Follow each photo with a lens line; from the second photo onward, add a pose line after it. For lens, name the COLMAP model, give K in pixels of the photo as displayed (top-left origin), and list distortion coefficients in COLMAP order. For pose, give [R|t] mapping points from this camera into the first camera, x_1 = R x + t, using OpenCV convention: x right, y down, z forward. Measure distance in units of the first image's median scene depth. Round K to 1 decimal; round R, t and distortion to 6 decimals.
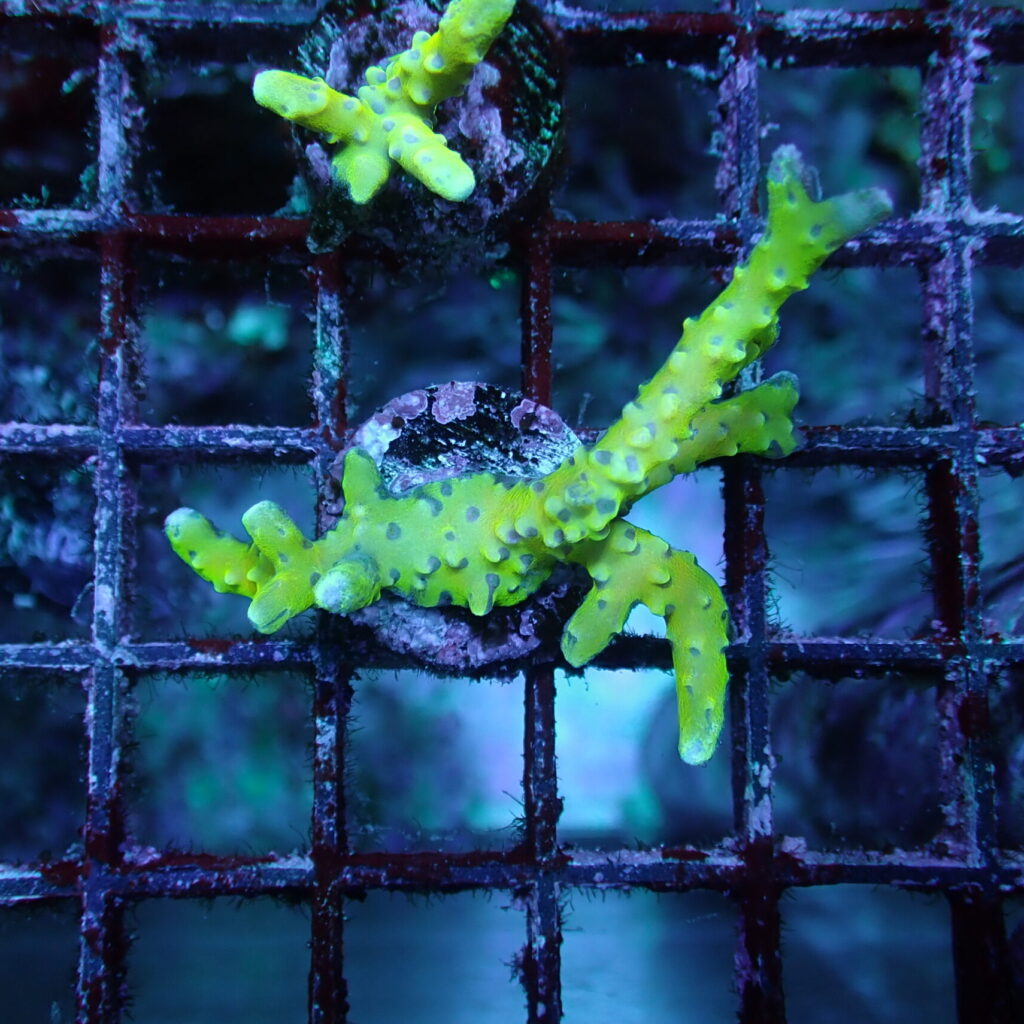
lens RADIAL K [[1809.1, 0, 510.7], [0, 1809.1, 535.3], [0, 0, 1]] dist [0.297981, 0.127586]
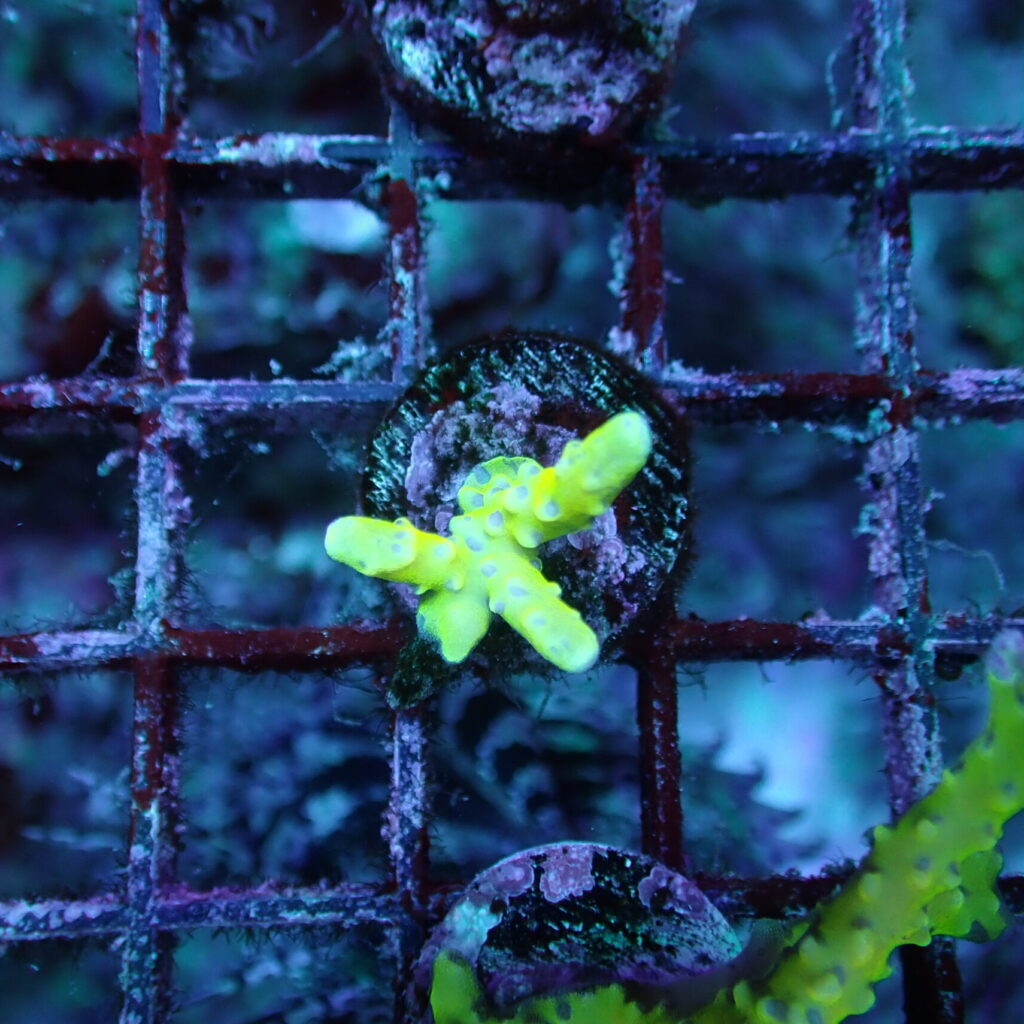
lens RADIAL K [[1809.1, 0, 510.7], [0, 1809.1, 535.3], [0, 0, 1]] dist [0.297981, 0.127586]
pose [[0.999652, -0.016876, -0.020286, -0.036013], [0.015948, 0.998856, -0.045086, -0.180818], [0.021023, 0.044746, 0.998777, 0.179442]]
